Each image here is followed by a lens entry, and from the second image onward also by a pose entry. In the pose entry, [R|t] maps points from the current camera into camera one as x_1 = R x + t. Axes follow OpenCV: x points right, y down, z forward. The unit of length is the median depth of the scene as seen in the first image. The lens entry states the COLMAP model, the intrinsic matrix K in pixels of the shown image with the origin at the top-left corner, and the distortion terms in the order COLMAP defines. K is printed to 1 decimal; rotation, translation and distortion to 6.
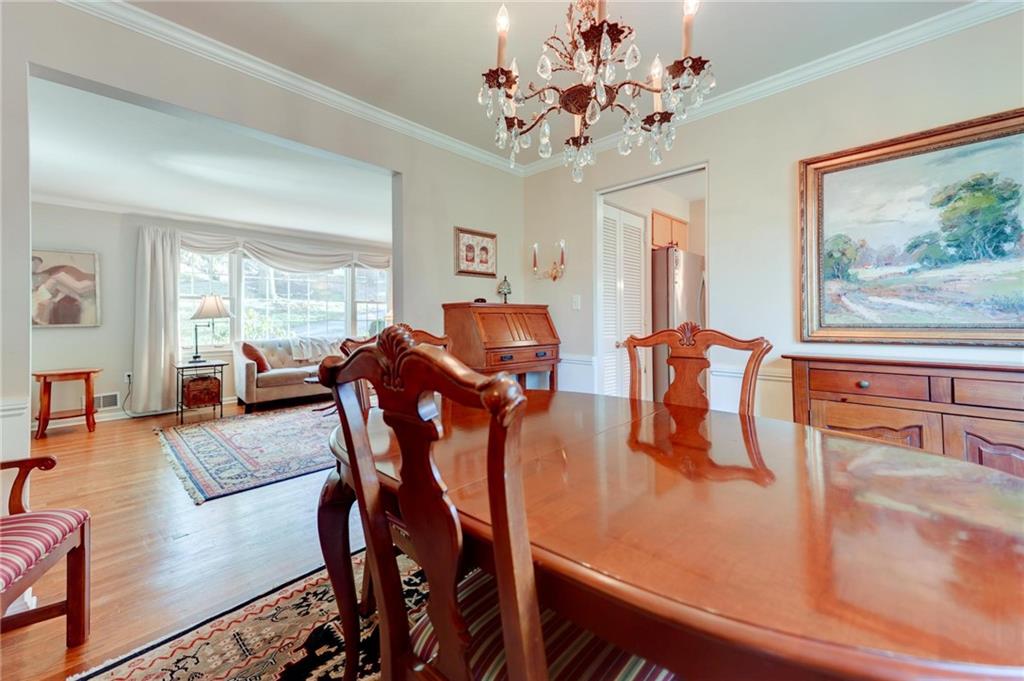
lens RADIAL K [[414.2, 0, 516.1], [0, 414.2, 315.6], [0, 0, 1]] dist [0.021300, -0.000121]
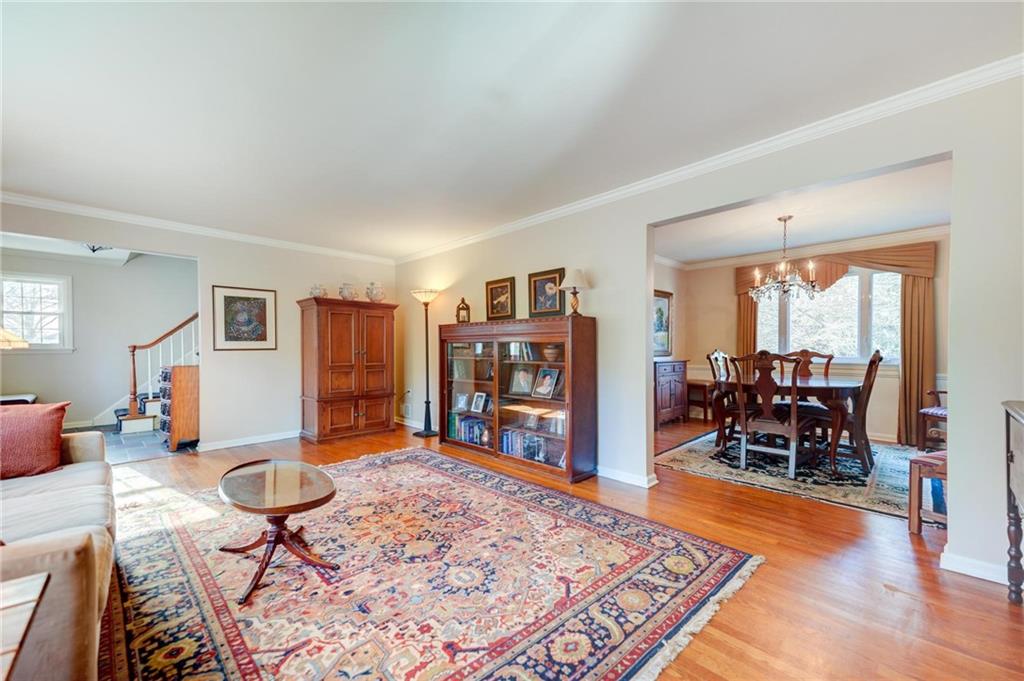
lens RADIAL K [[411.0, 0, 507.3], [0, 411.0, 351.6], [0, 0, 1]] dist [0.063006, -0.012121]
pose [[0.053650, -0.005769, 0.998543, -0.882486], [-0.005639, 0.999966, 0.006080, 0.010219], [-0.998544, -0.005957, 0.053616, 0.790240]]
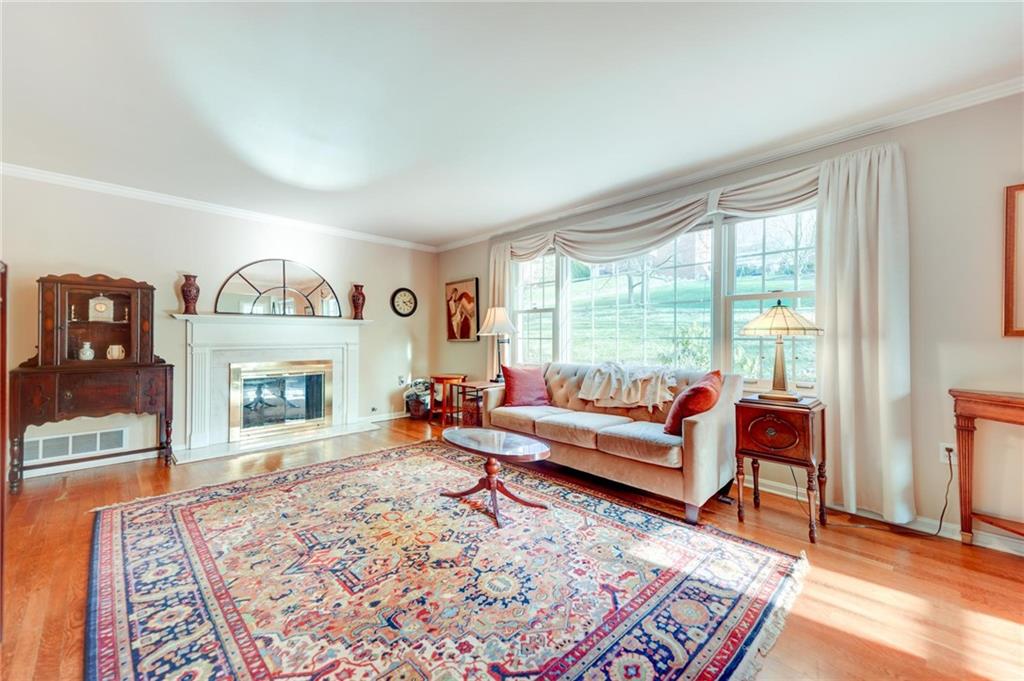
lens RADIAL K [[407.6, 0, 503.5], [0, 407.6, 335.9], [0, 0, 1]] dist [0.052272, -0.000186]
pose [[-0.063541, 0.003937, -0.997971, 0.134561], [0.009331, 0.999951, 0.003350, 0.008212], [0.997936, -0.009099, -0.063575, 1.119716]]
